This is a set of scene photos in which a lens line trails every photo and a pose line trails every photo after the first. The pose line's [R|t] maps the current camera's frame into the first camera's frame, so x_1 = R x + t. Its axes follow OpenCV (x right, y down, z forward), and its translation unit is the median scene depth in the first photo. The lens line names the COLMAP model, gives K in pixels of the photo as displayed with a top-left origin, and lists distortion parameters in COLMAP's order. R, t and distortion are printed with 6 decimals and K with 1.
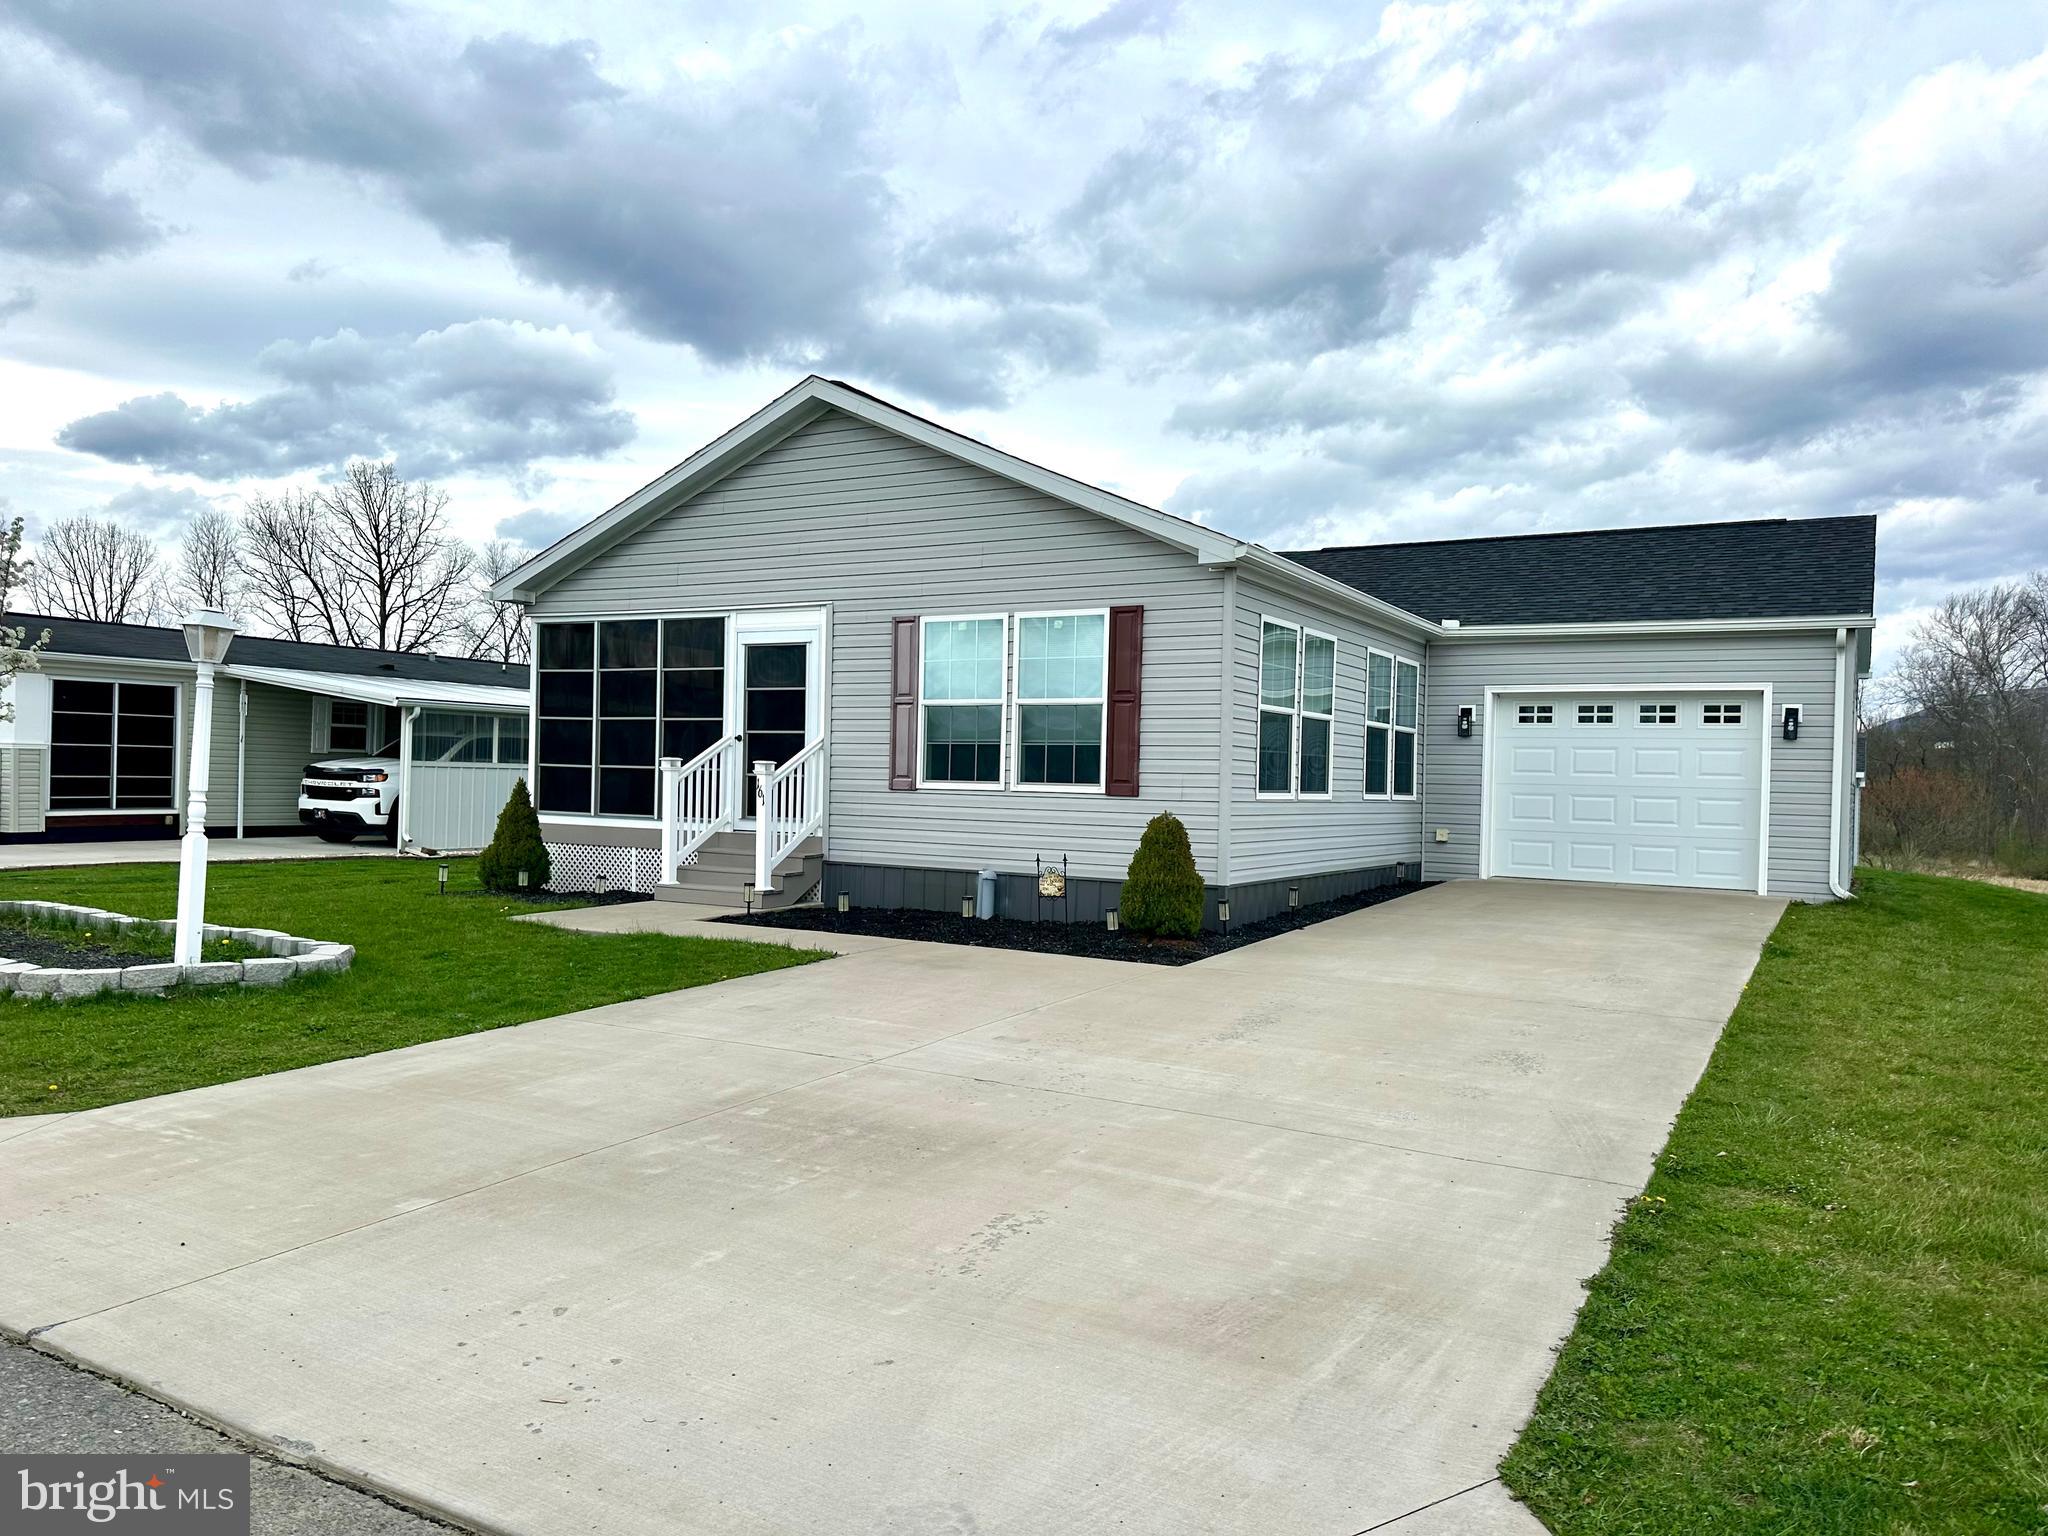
lens RADIAL K [[1447.5, 0, 1020.8], [0, 1447.5, 783.0], [0, 0, 1]] dist [0.047607, -0.020912]
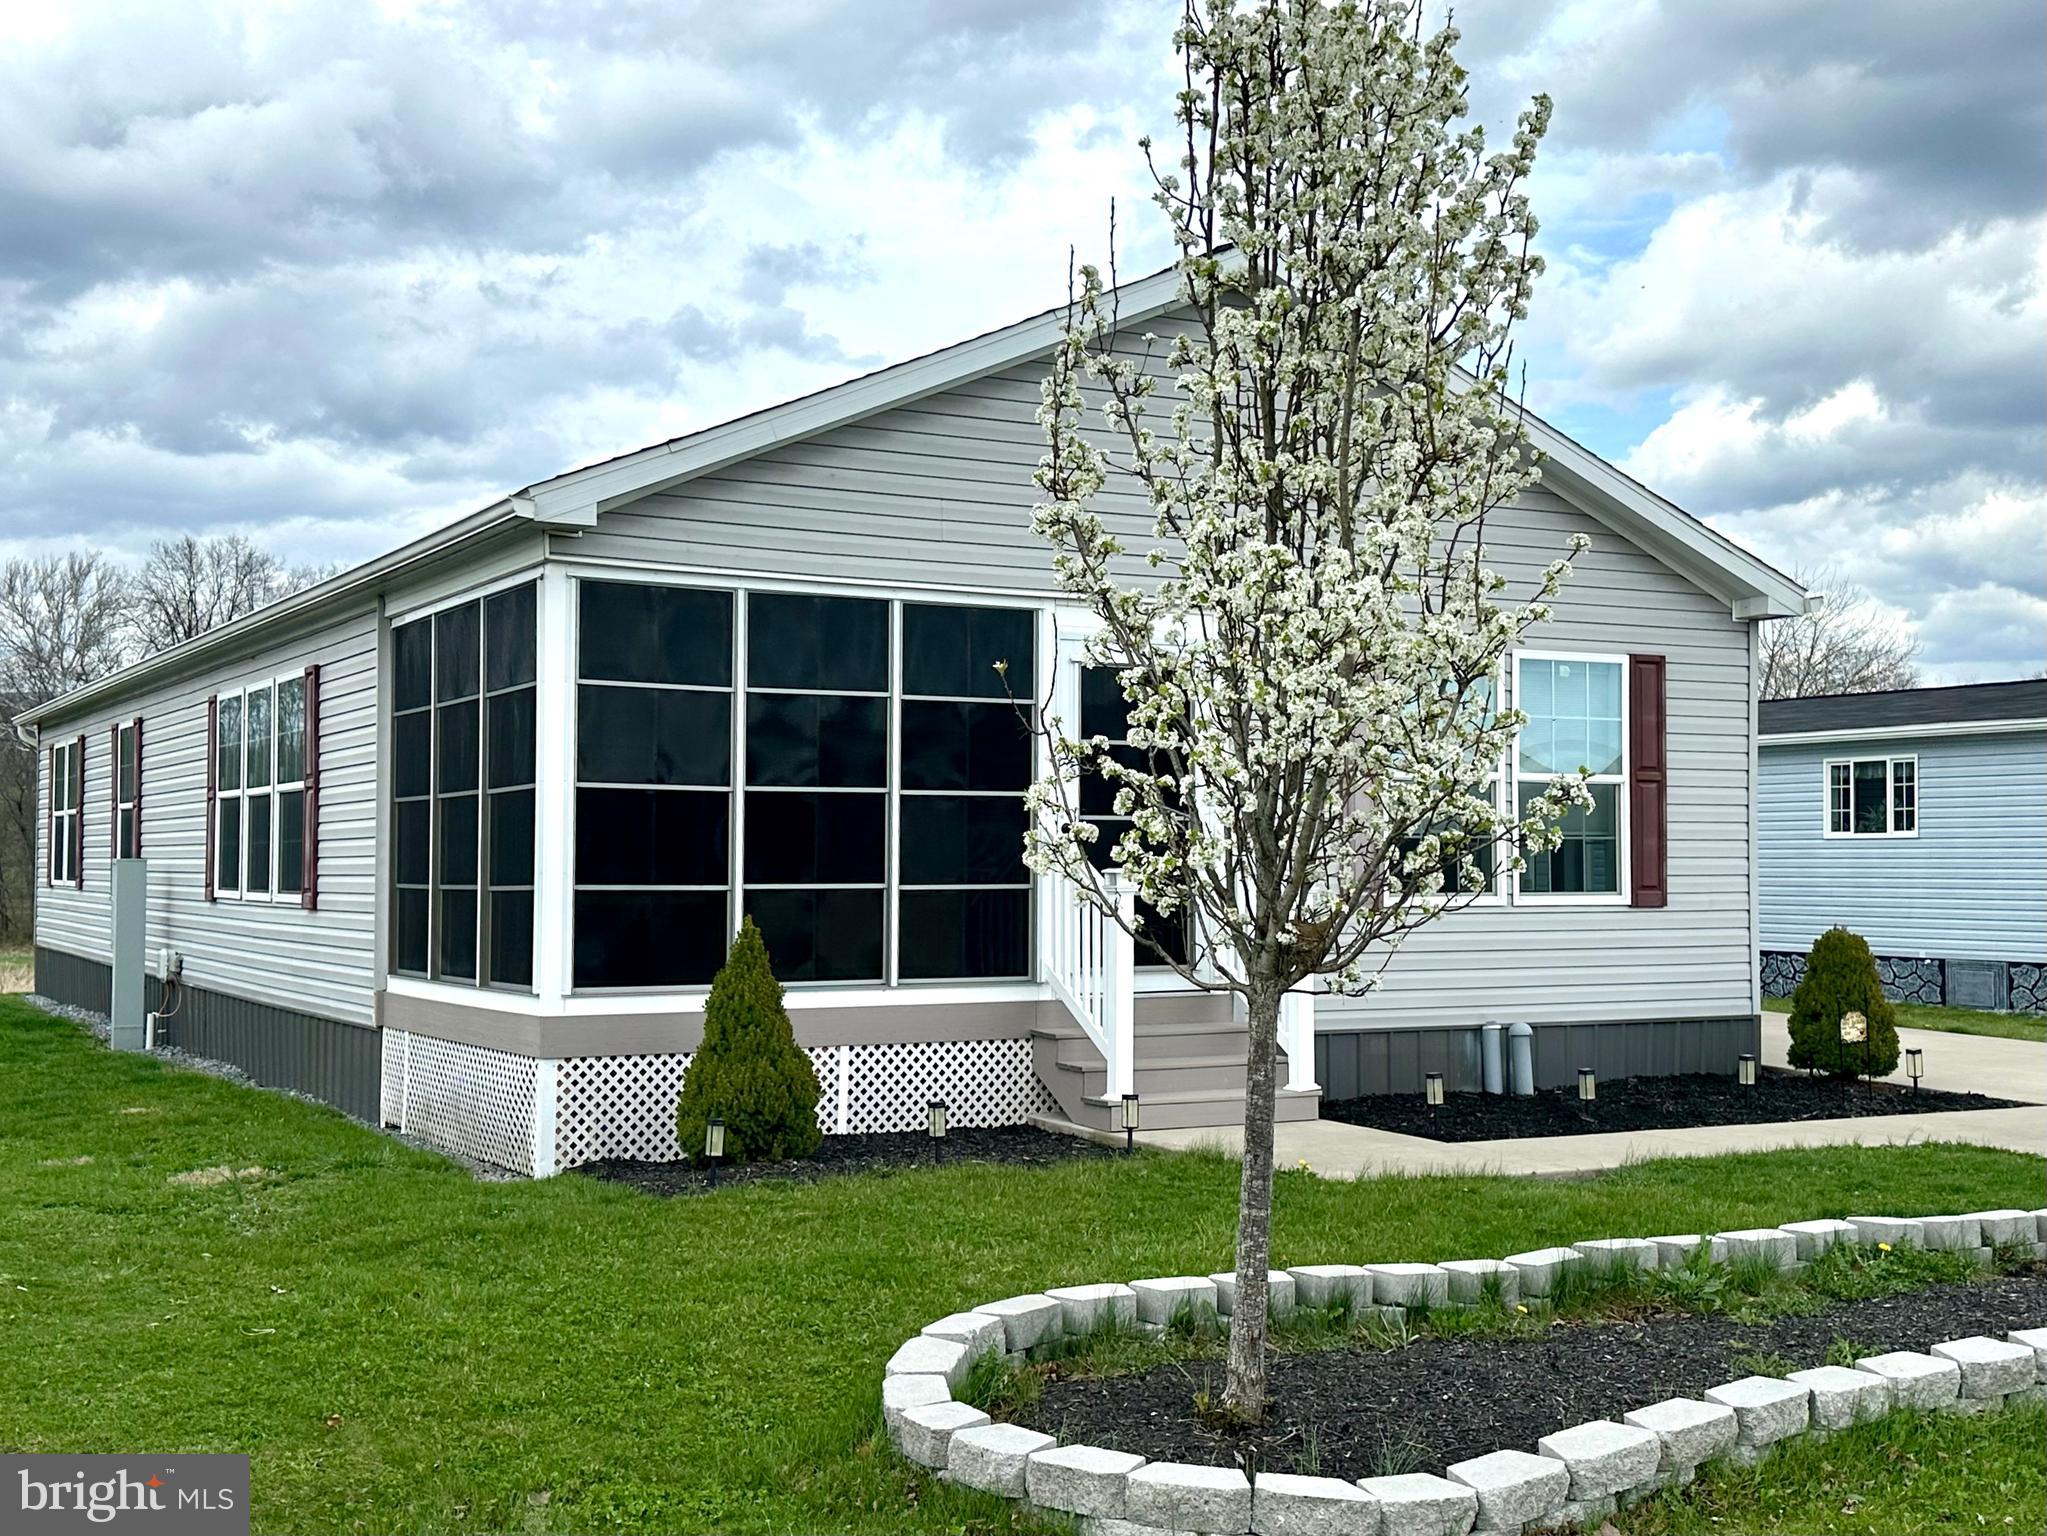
lens RADIAL K [[2326.6, 0, 1004.9], [0, 2326.6, 761.8], [0, 0, 1]] dist [0.102461, 0.000000]
pose [[0.519358, 0.015319, 0.854419, -0.936149], [0.014993, 0.999522, -0.027033, -0.031502], [-0.854425, 0.026850, 0.518880, 0.534973]]
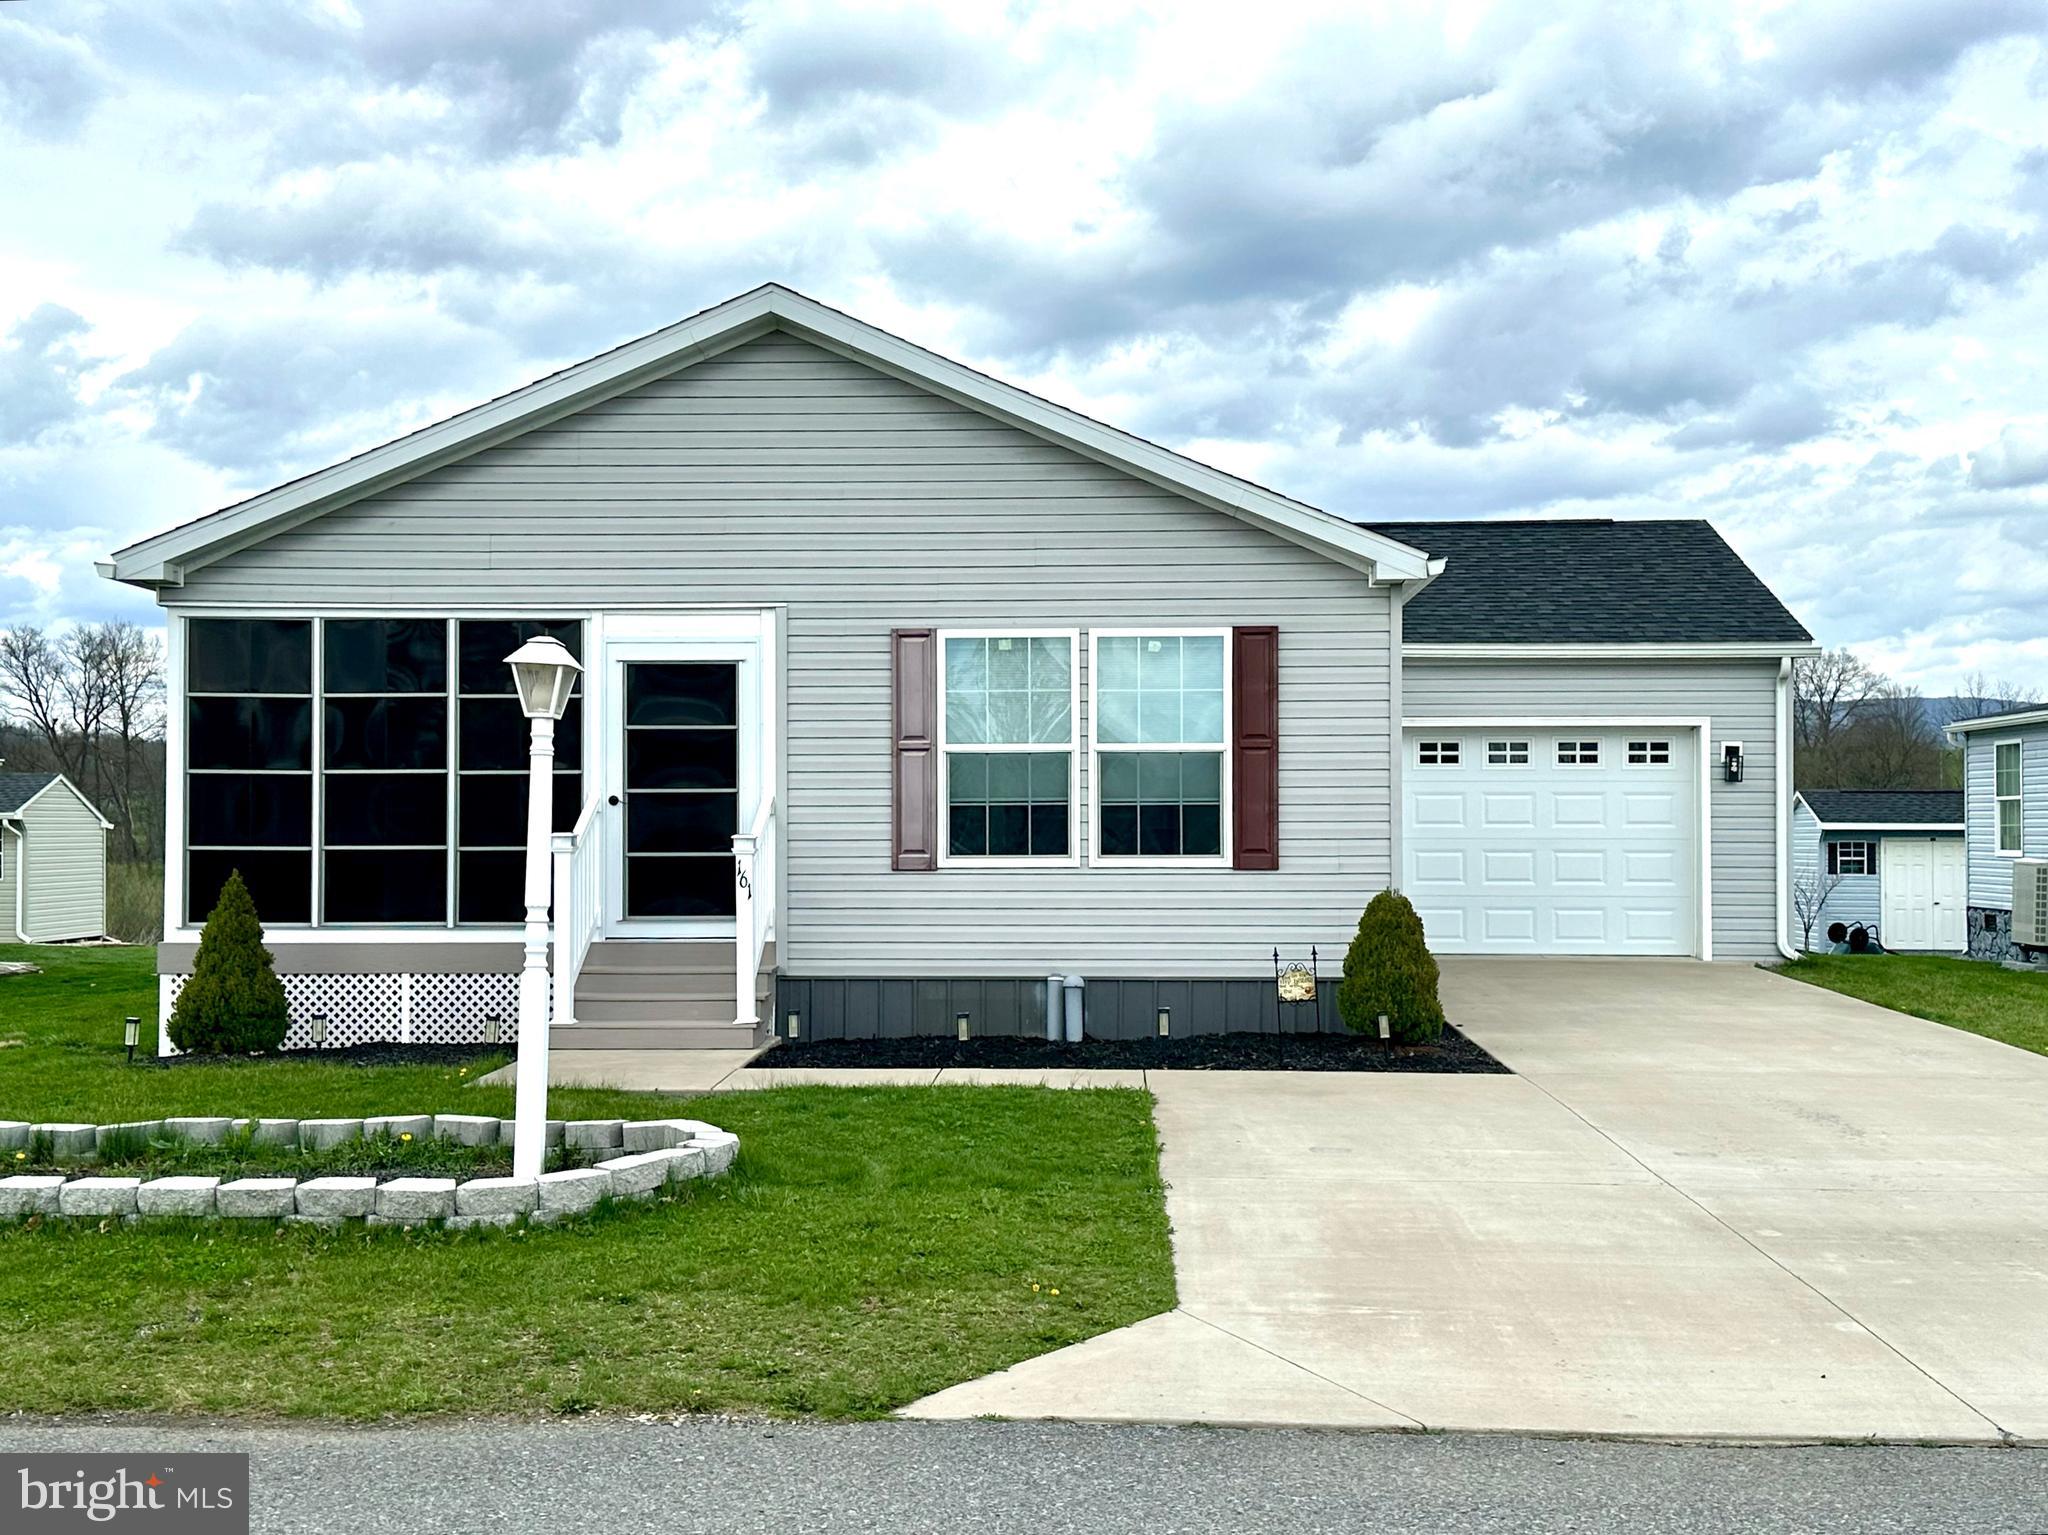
lens RADIAL K [[2327.7, 0, 992.9], [0, 2327.7, 776.8], [0, 0, 1]] dist [0.102461, 0.000000]
pose [[0.883014, -0.011770, 0.469199, -0.524969], [0.022543, 0.999595, -0.017349, -0.018427], [-0.468804, 0.025896, 0.882922, -0.032453]]
